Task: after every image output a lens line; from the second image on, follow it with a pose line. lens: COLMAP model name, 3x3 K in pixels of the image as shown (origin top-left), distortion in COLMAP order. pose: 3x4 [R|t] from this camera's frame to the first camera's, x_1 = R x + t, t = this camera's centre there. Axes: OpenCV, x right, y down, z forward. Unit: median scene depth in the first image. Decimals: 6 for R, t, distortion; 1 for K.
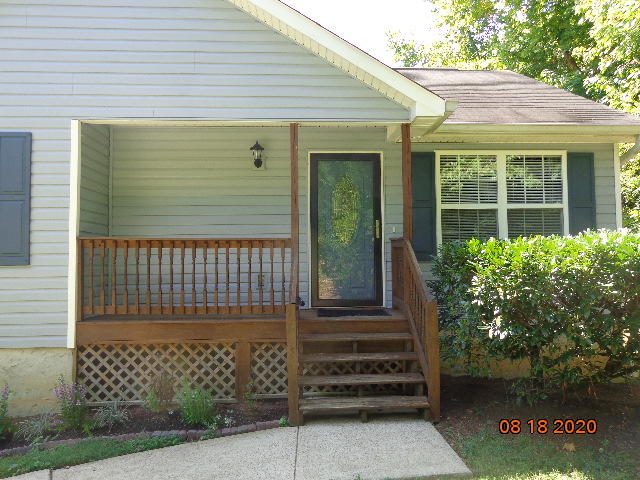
lens RADIAL K [[479.8, 0, 320.4], [0, 479.8, 239.6], [0, 0, 1]] dist [0.022236, 0.004135]
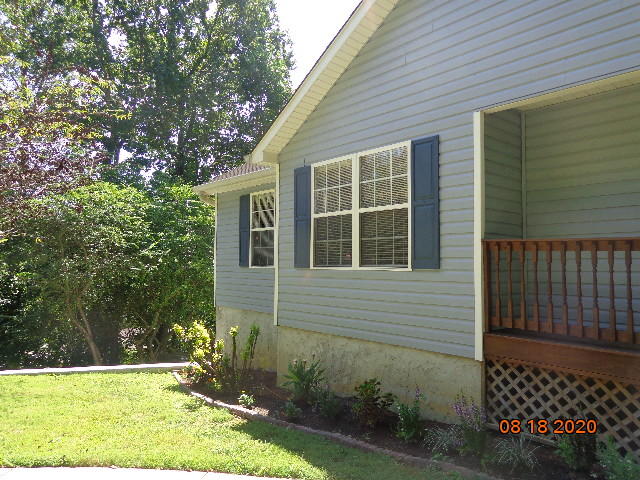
lens RADIAL K [[479.8, 0, 323.2], [0, 479.8, 239.0], [0, 0, 1]] dist [0.022236, 0.004135]
pose [[0.628812, -0.028214, -0.777045, 0.012797], [0.021861, 0.999588, -0.018604, 0.004598], [0.777250, -0.005289, 0.629170, 0.195202]]
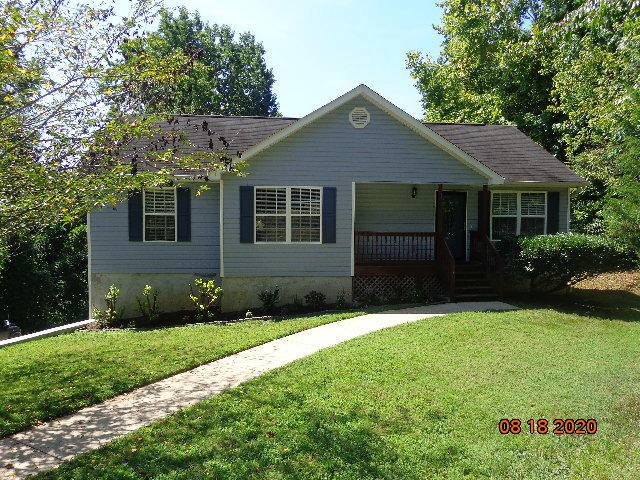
lens RADIAL K [[479.8, 0, 320.3], [0, 479.8, 241.0], [0, 0, 1]] dist [0.022236, 0.004135]
pose [[0.995771, 0.011393, 0.091159, -0.887217], [-0.020094, 0.995265, 0.095102, -0.180448], [-0.089644, -0.096532, 0.991285, -1.364013]]
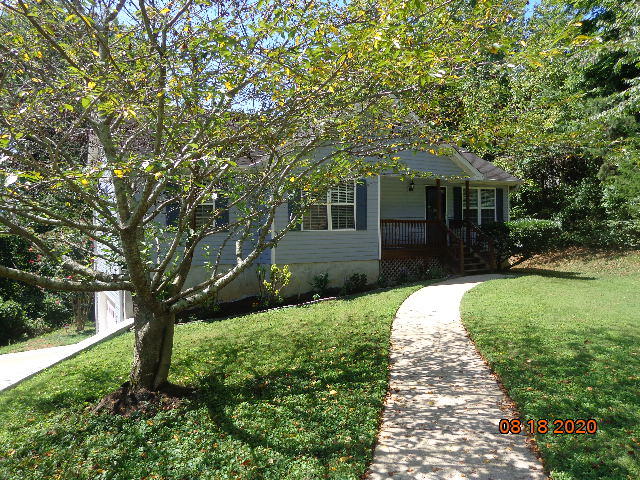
lens RADIAL K [[479.8, 0, 318.4], [0, 479.8, 240.6], [0, 0, 1]] dist [0.022236, 0.004135]
pose [[0.890577, -0.013149, 0.454641, -2.019392], [-0.014995, 0.998190, 0.058242, -0.036090], [-0.454584, -0.058687, 0.888768, -1.222289]]
